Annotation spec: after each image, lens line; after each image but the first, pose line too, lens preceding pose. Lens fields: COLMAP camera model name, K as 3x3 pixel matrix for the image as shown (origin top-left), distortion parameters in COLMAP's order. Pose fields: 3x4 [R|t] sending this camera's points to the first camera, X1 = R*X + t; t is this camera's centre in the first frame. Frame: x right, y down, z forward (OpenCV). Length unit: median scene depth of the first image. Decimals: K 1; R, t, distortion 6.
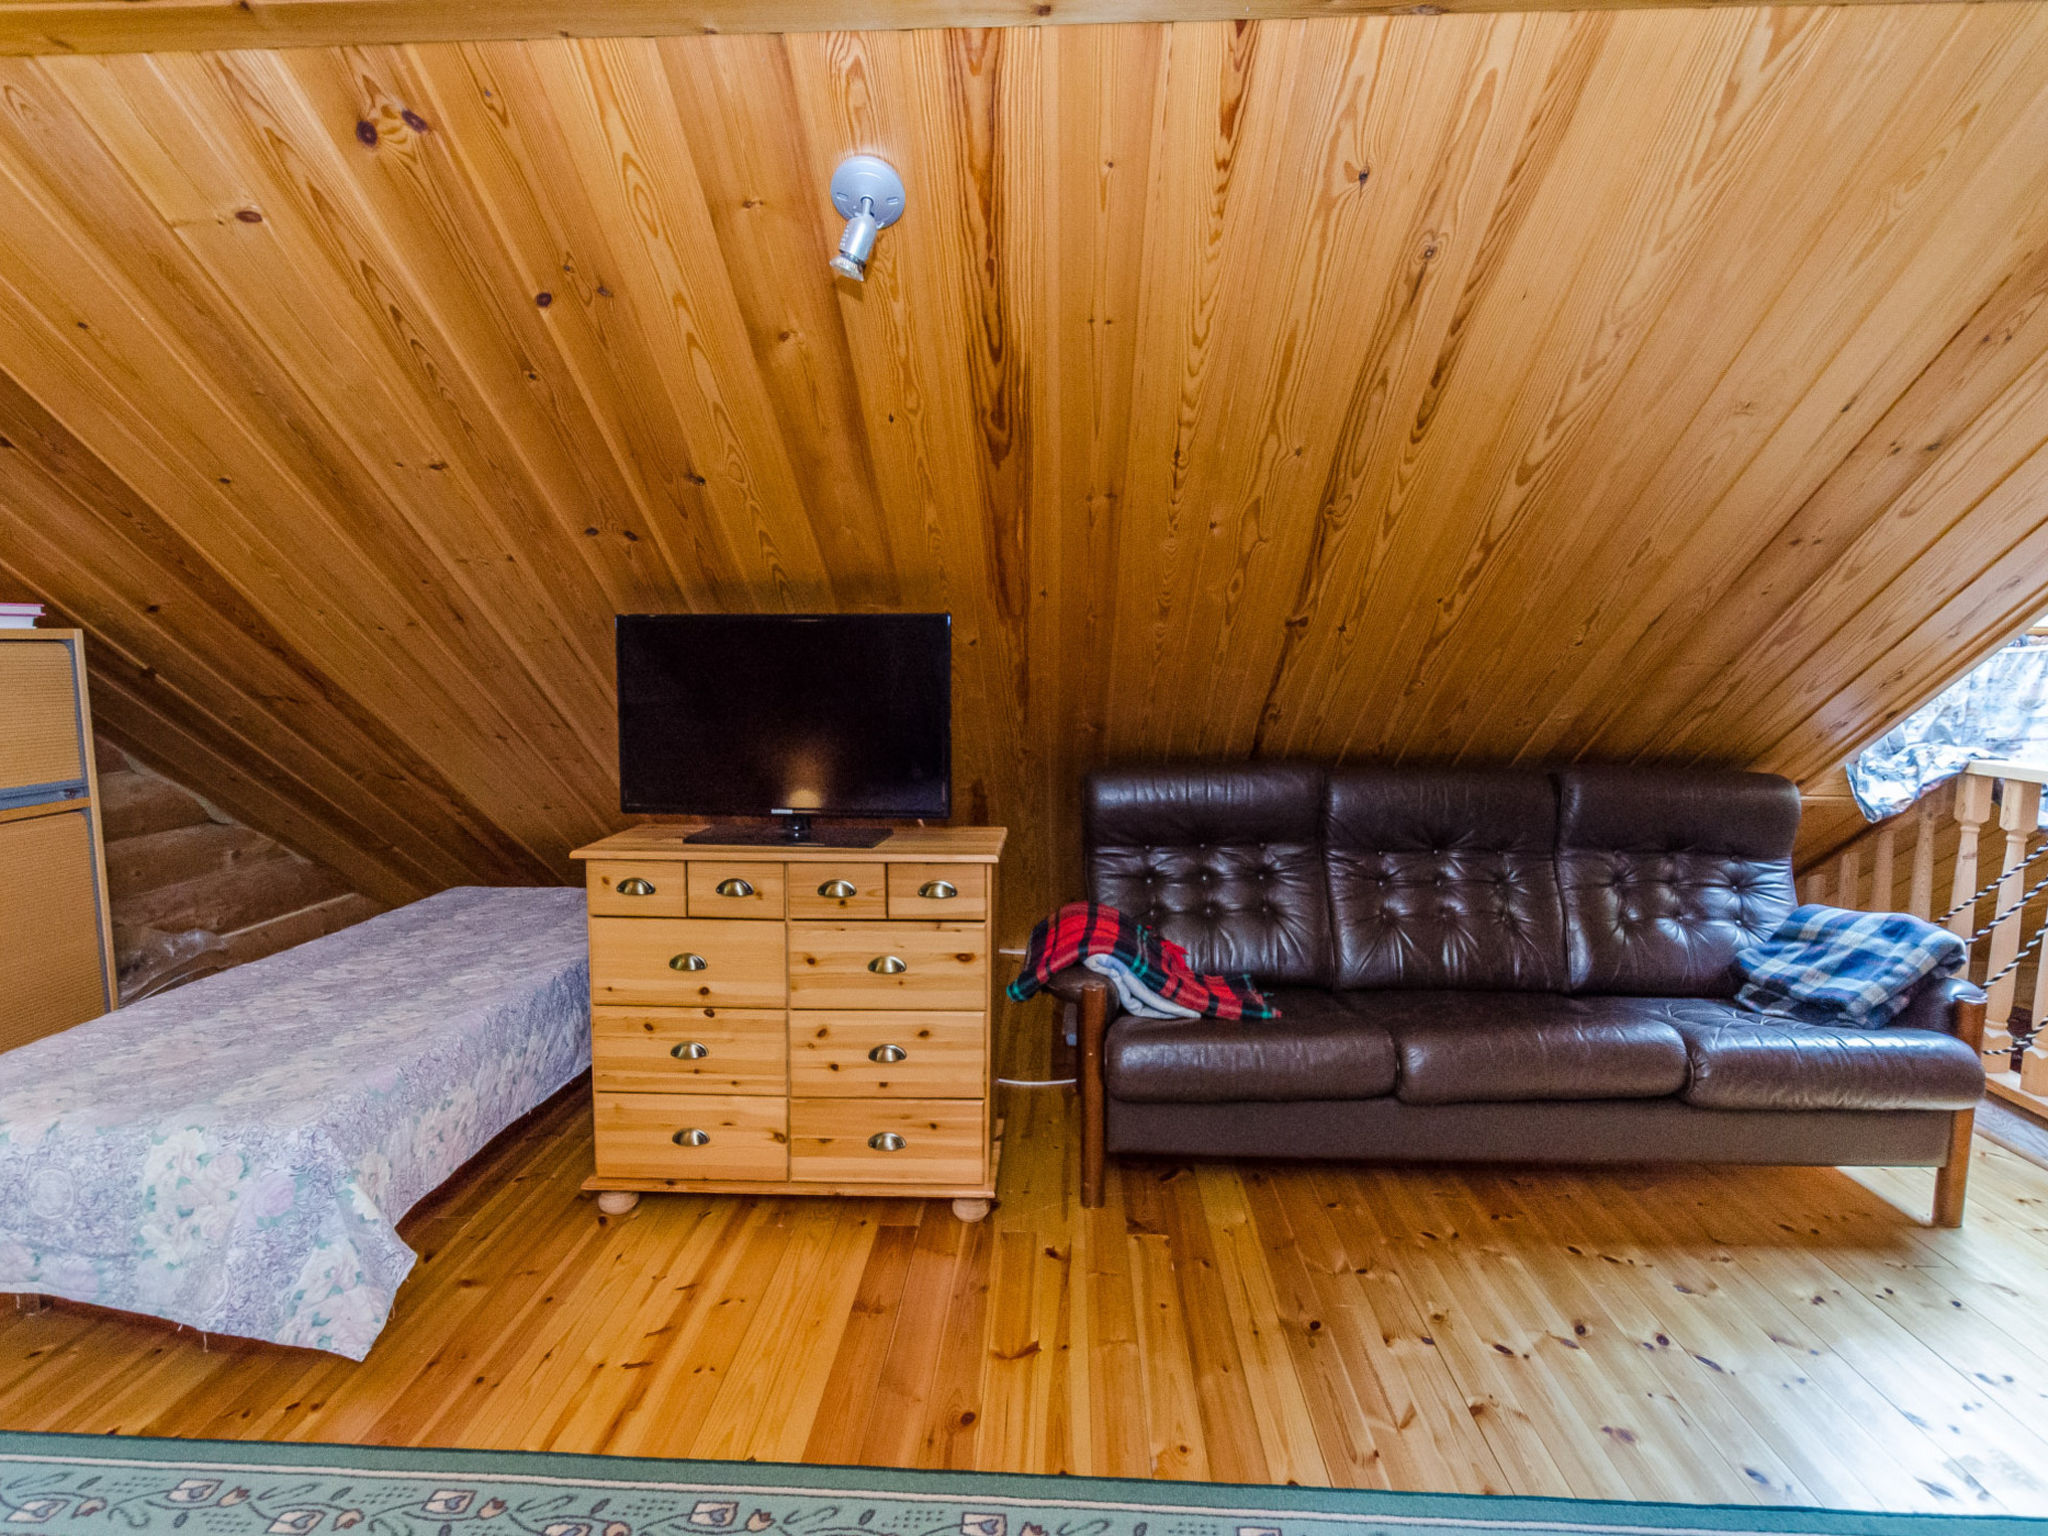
lens RADIAL K [[1112.9, 0, 1024.0], [0, 1112.9, 768.0], [0, 0, 1]] dist [-0.003780, 0.000027]
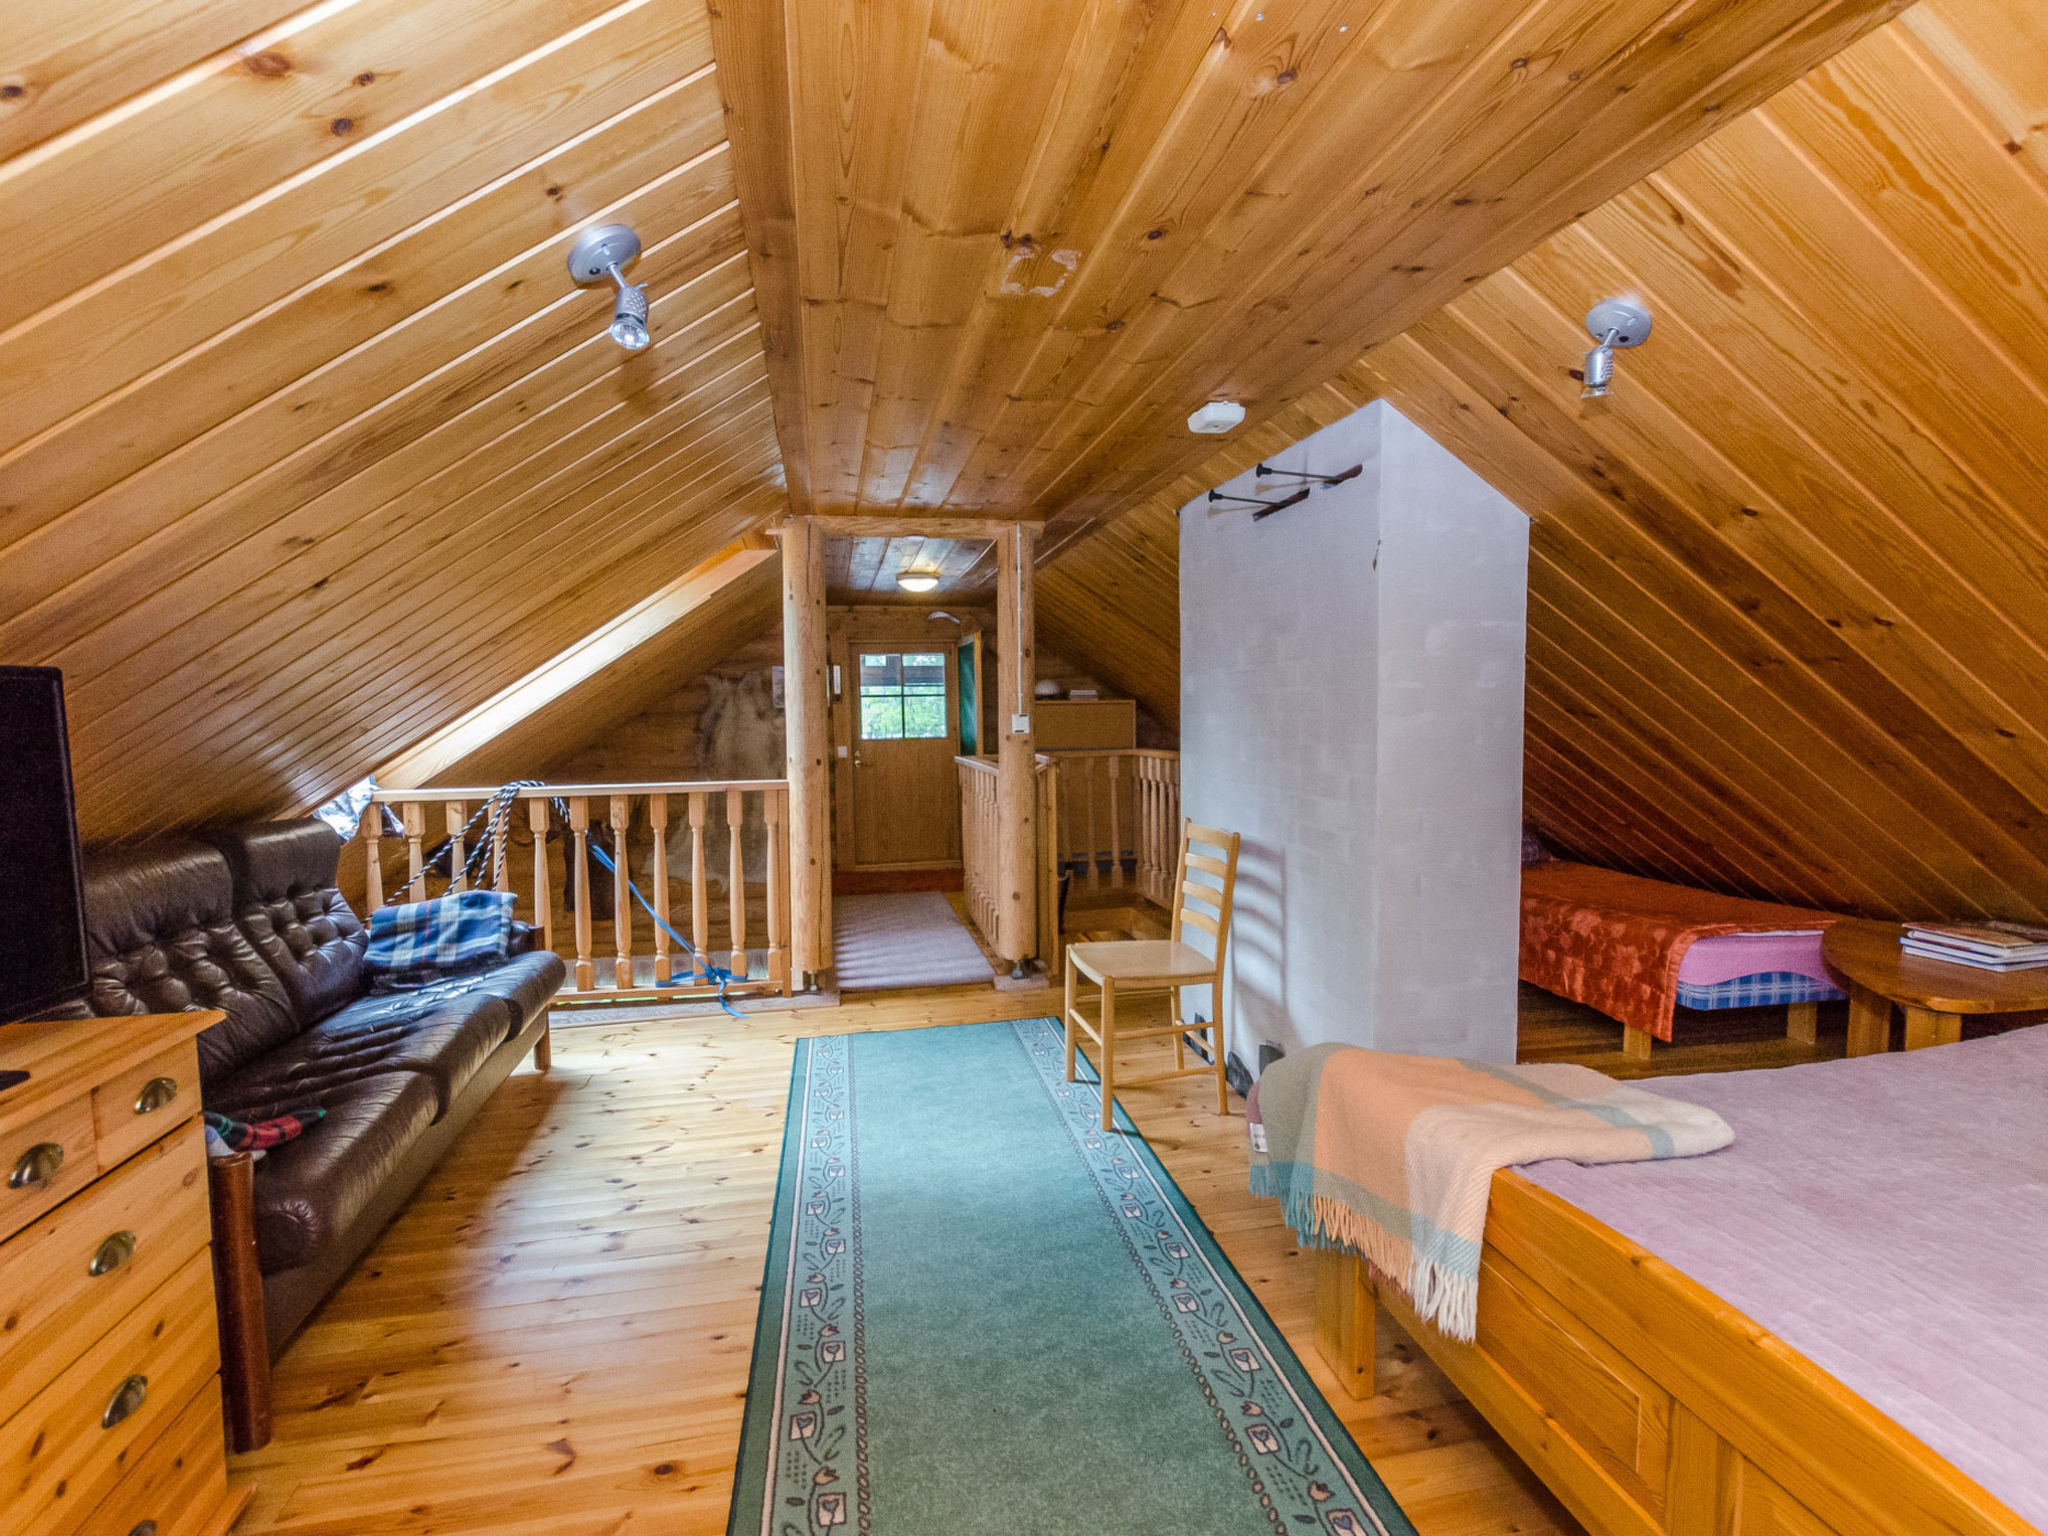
lens RADIAL K [[974.9, 0, 1024.0], [0, 974.9, 768.0], [0, 0, 1]] dist [0.002046, 0.000127]
pose [[-0.229276, -0.057880, 0.971639, -0.720505], [0.113712, 0.989802, 0.085795, -0.067708], [-0.966696, 0.130158, -0.220357, 0.604548]]
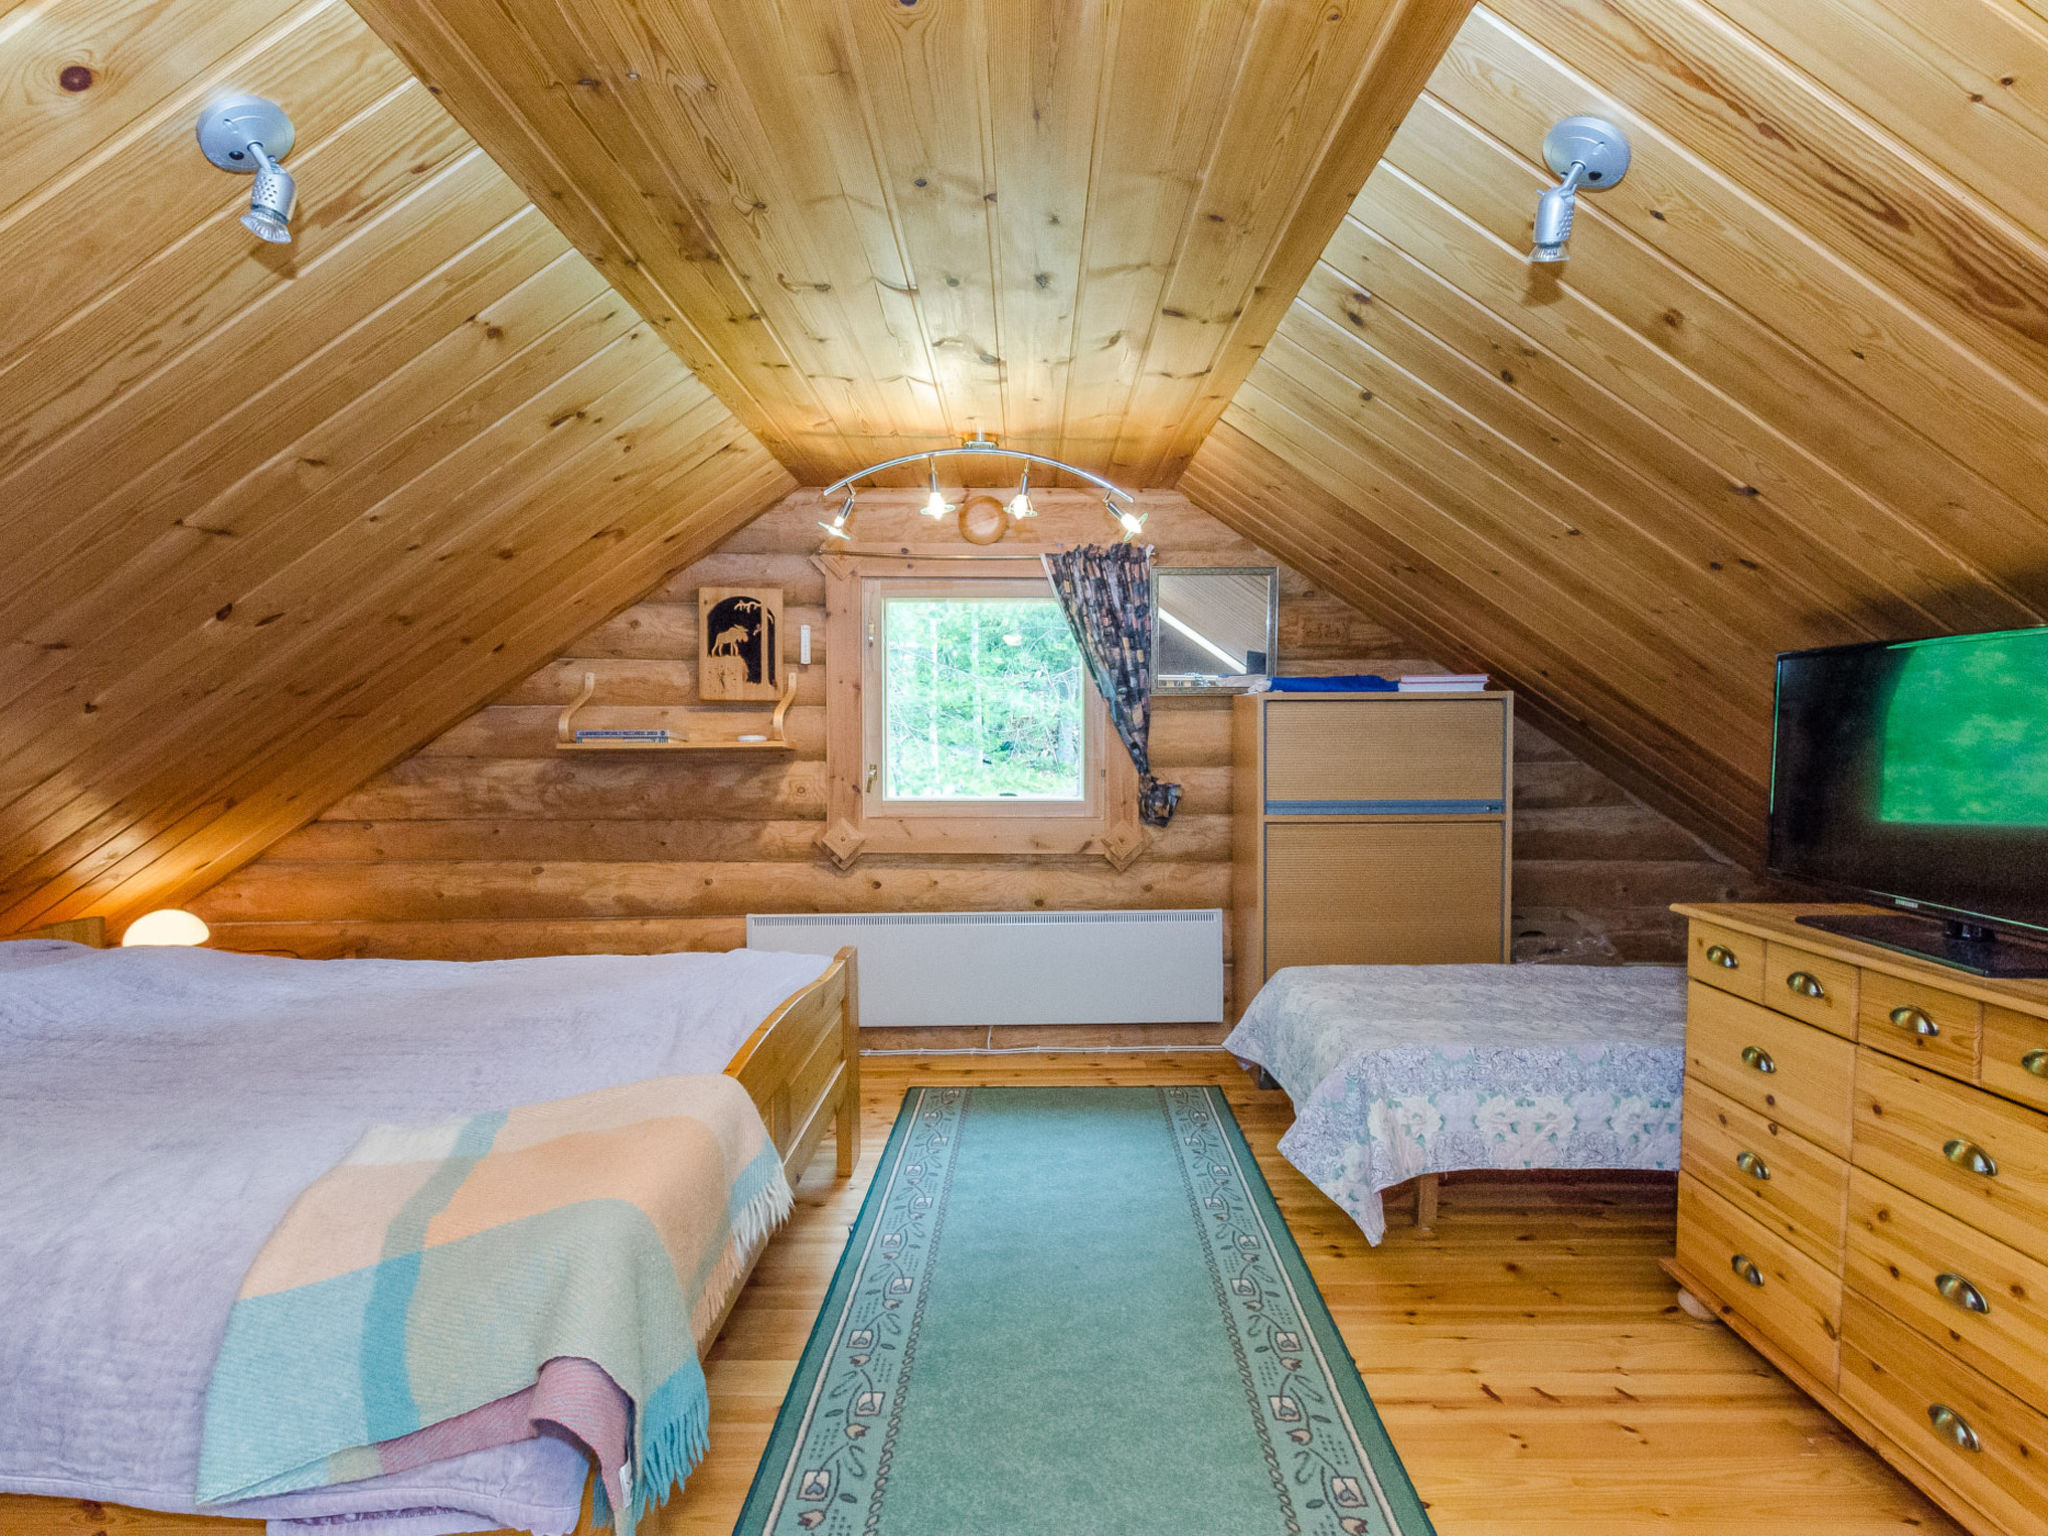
lens RADIAL K [[1056.3, 0, 1024.0], [0, 1056.3, 768.0], [0, 0, 1]] dist [0.000318, -0.000209]
pose [[0.027698, 0.038209, -0.998886, 0.471901], [-0.103333, 0.994025, 0.035157, -0.014953], [0.994261, 0.102244, 0.031481, 0.398590]]
